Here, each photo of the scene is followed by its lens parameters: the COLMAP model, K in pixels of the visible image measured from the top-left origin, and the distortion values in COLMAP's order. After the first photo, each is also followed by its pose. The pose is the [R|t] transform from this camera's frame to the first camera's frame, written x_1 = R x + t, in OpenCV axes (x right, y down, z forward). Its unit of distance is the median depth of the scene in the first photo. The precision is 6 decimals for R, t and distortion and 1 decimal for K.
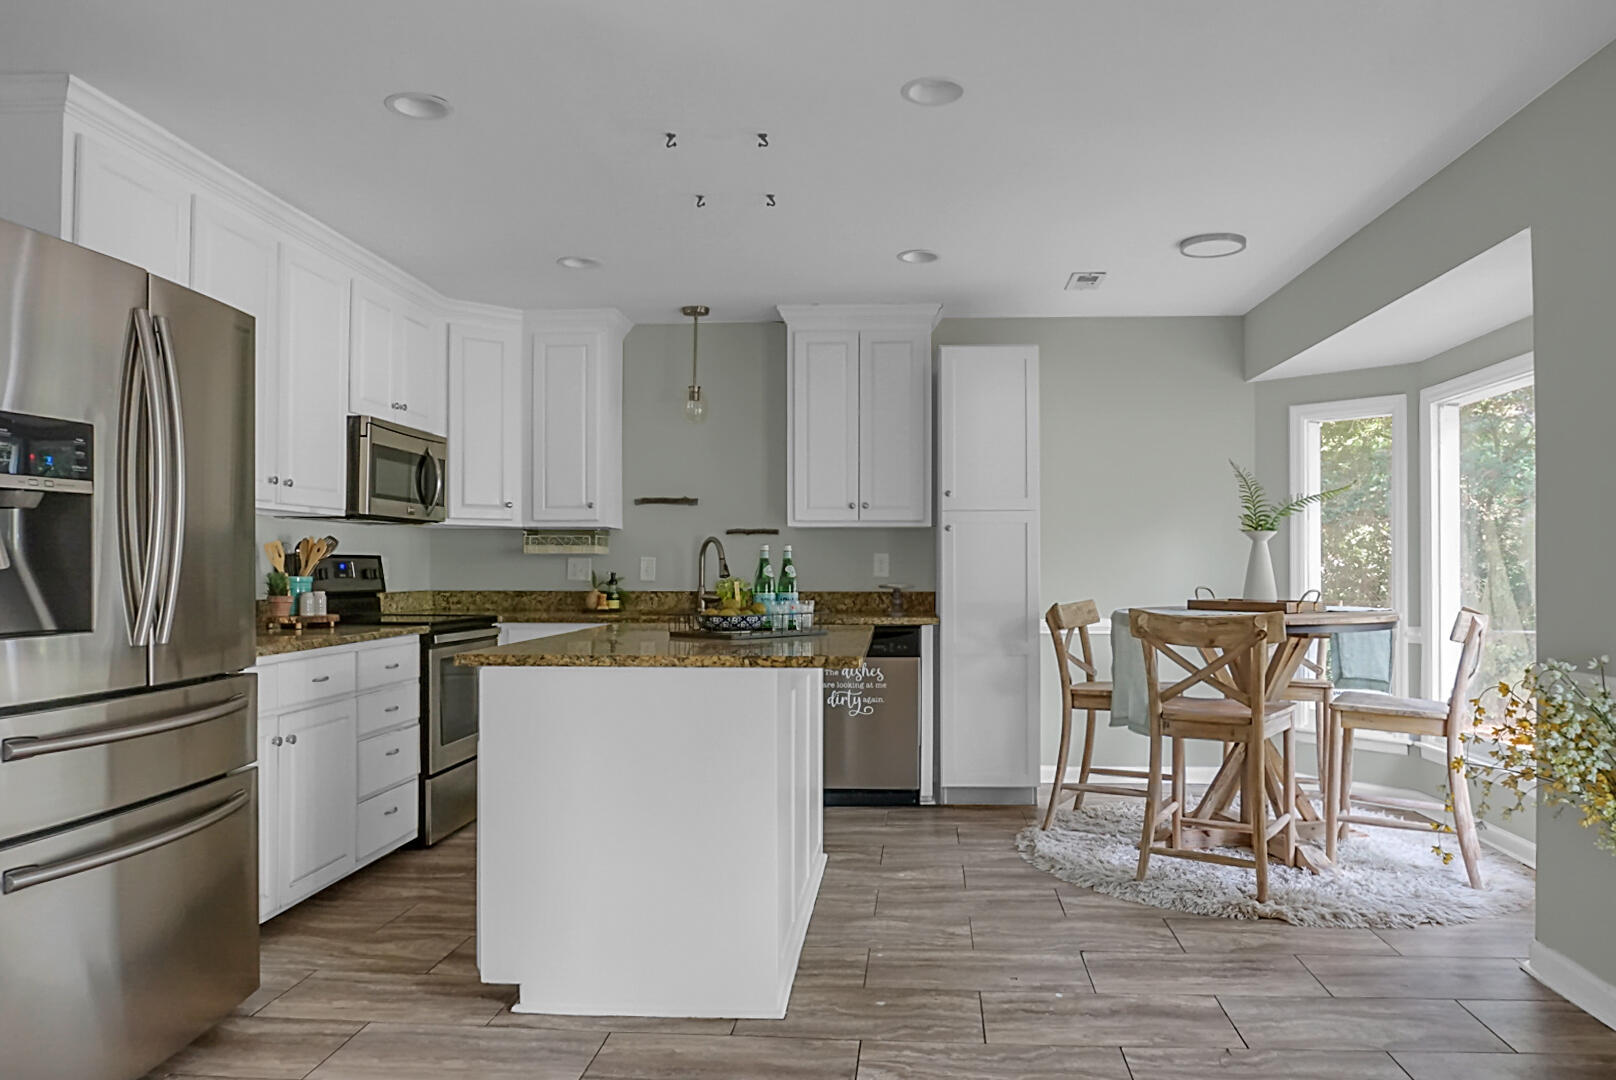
lens RADIAL K [[1096.0, 0, 828.4], [0, 1096.0, 558.8], [0, 0, 1]] dist [-0.051475, 0.030341]
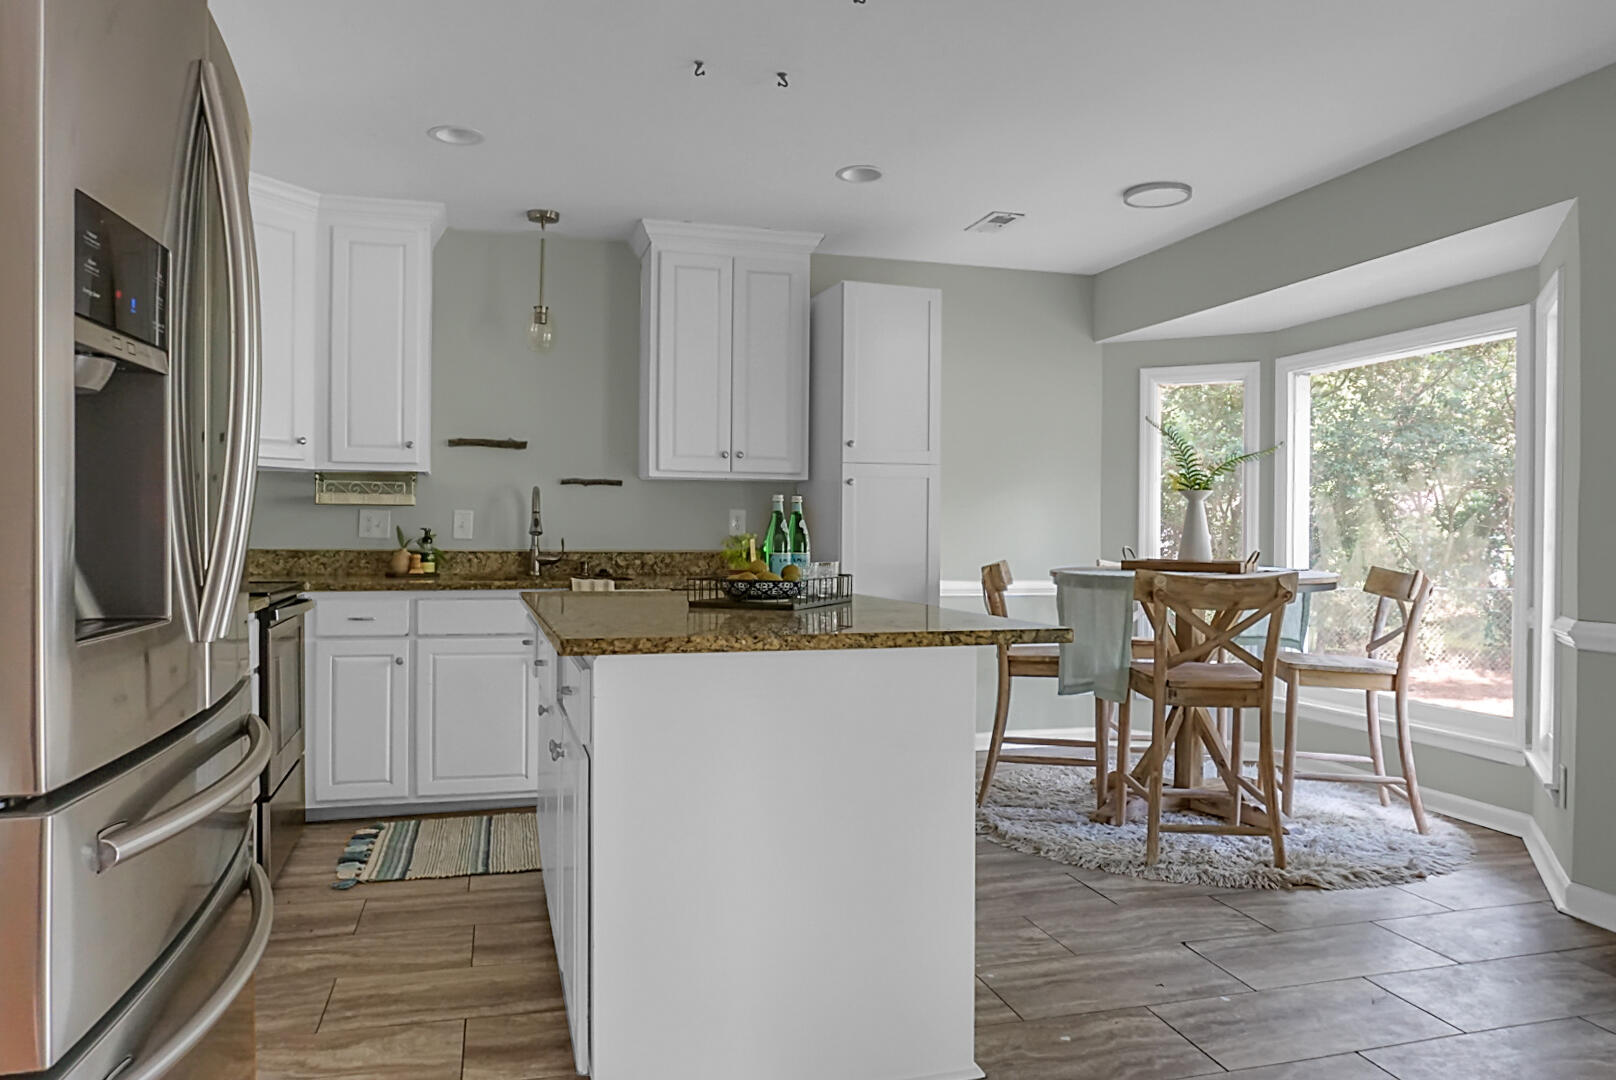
lens RADIAL K [[1096.0, 0, 774.6], [0, 1096.0, 545.3], [0, 0, 1]] dist [-0.051475, 0.030341]
pose [[0.945087, 0.002229, 0.326811, -0.261608], [-0.009647, 0.999731, 0.021079, 0.006522], [-0.326677, -0.023074, 0.944854, 0.171806]]
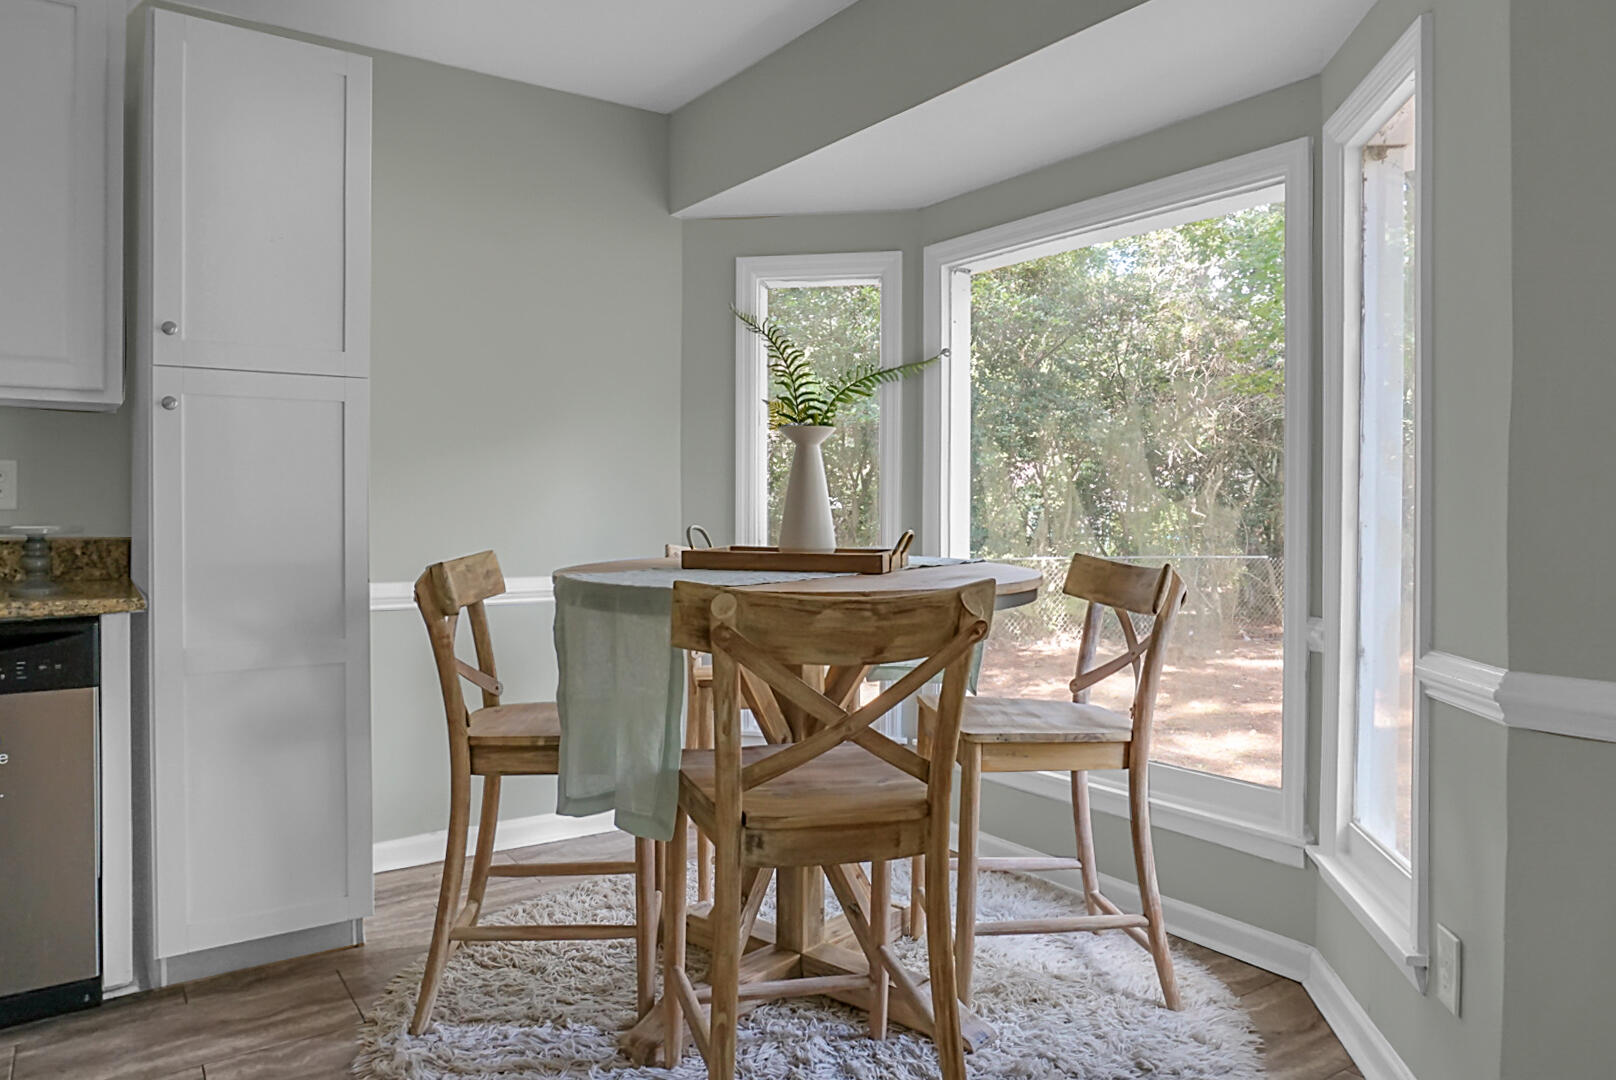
lens RADIAL K [[1096.0, 0, 803.6], [0, 1096.0, 516.5], [0, 0, 1]] dist [-0.051475, 0.030341]
pose [[0.778554, -0.004264, 0.627563, 0.033675], [-0.009436, 0.999784, 0.018499, 0.009543], [-0.627507, -0.020324, 0.778346, 0.505067]]
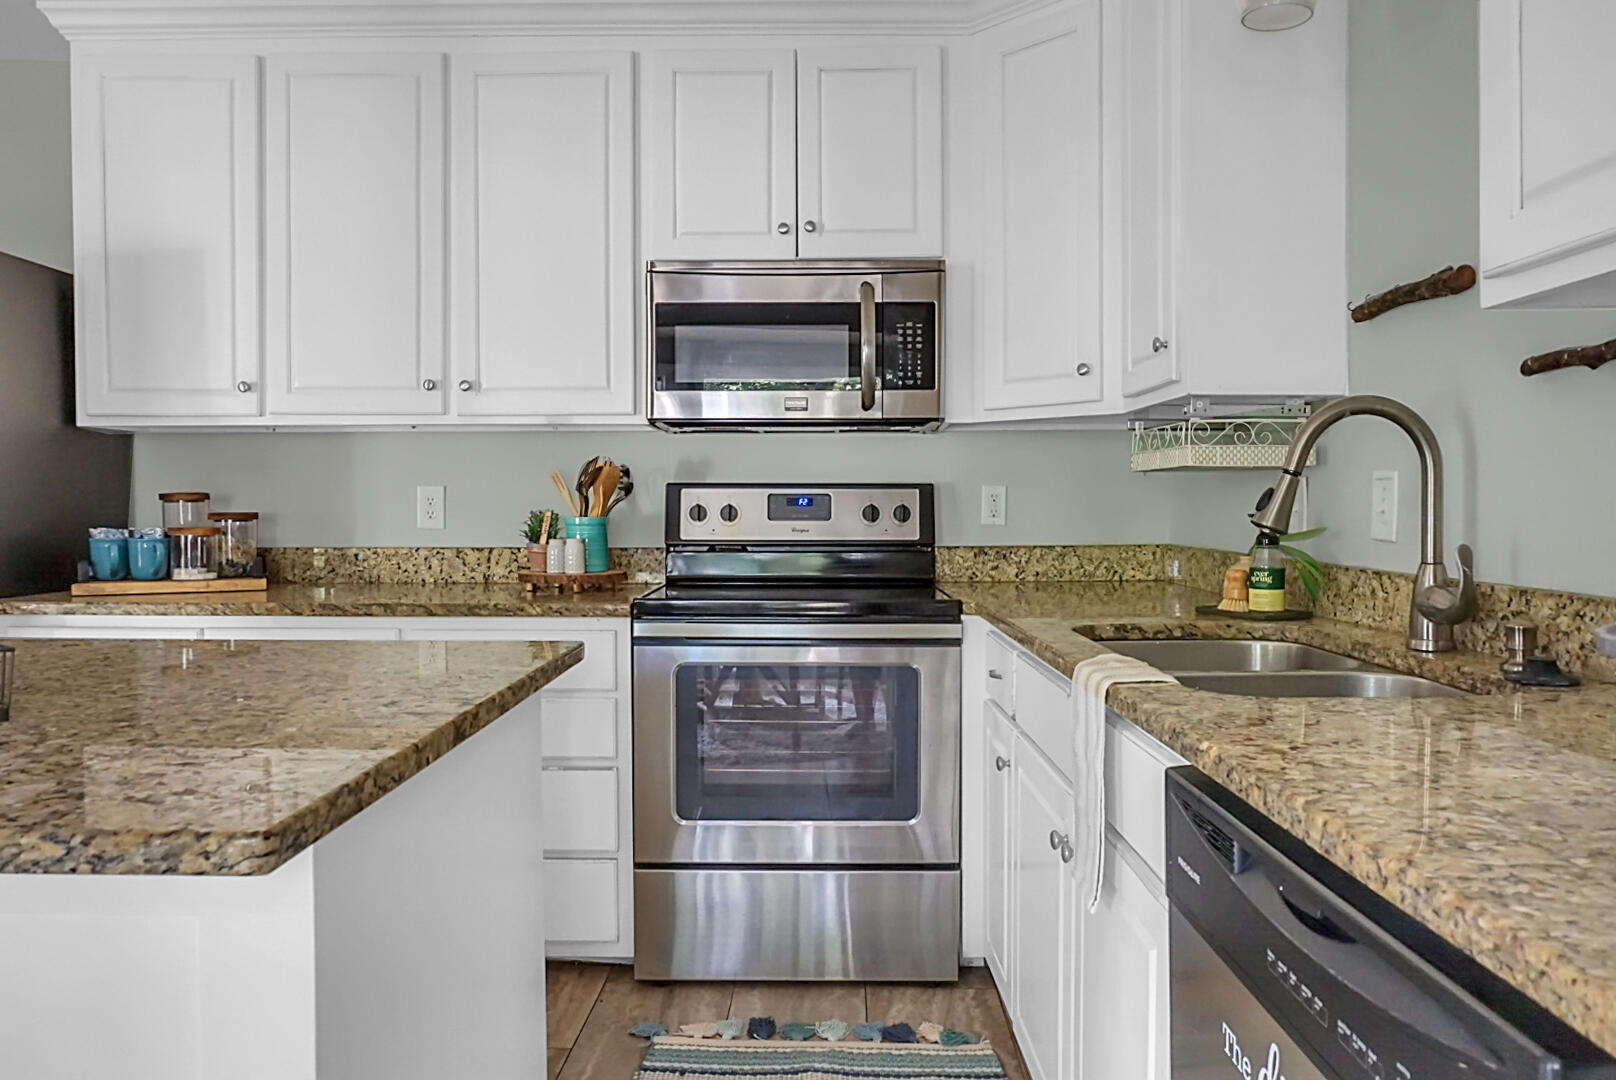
lens RADIAL K [[1096.0, 0, 829.1], [0, 1096.0, 530.6], [0, 0, 1]] dist [-0.051475, 0.030341]
pose [[0.066863, 0.021654, -0.997527, 0.197712], [0.007878, 0.999722, 0.022229, 0.010073], [0.997731, -0.009345, 0.066674, 0.988556]]
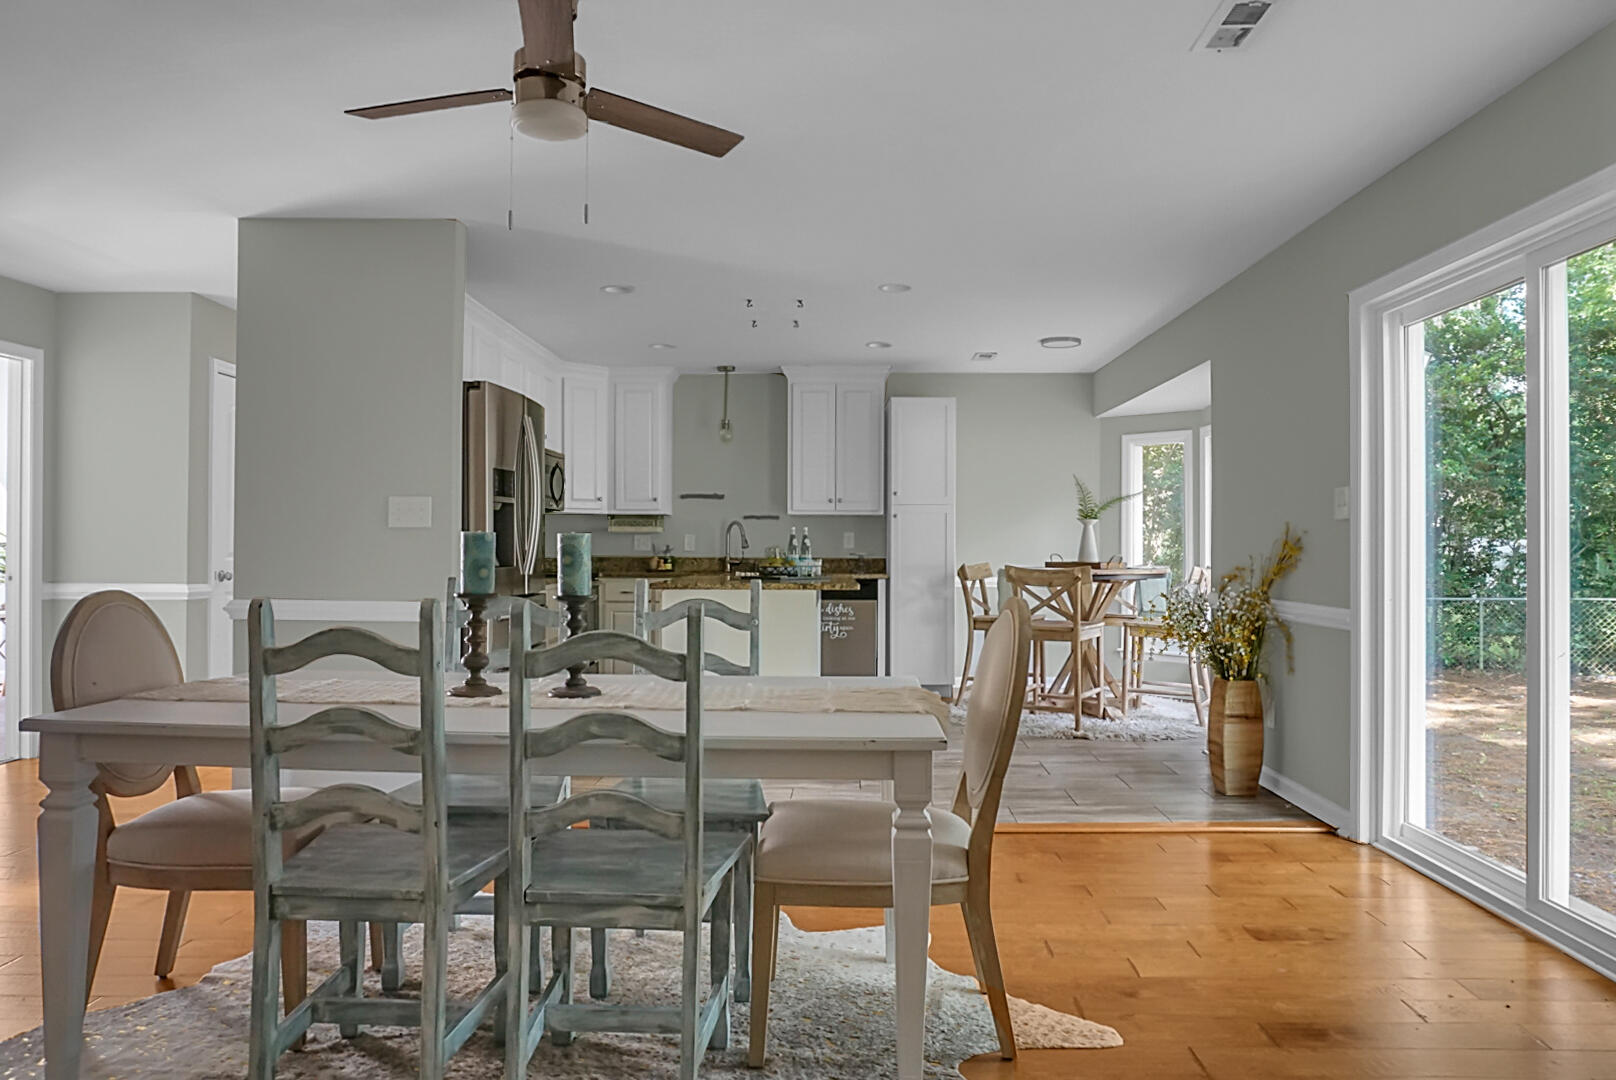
lens RADIAL K [[1068.8, 0, 784.2], [0, 1068.8, 546.9], [0, 0, 1]] dist [-0.049286, 0.020791]
pose [[0.999768, 0.002625, 0.021377, -0.084581], [-0.002806, 0.999961, 0.008426, 0.003354], [-0.021354, -0.008484, 0.999736, -0.531991]]
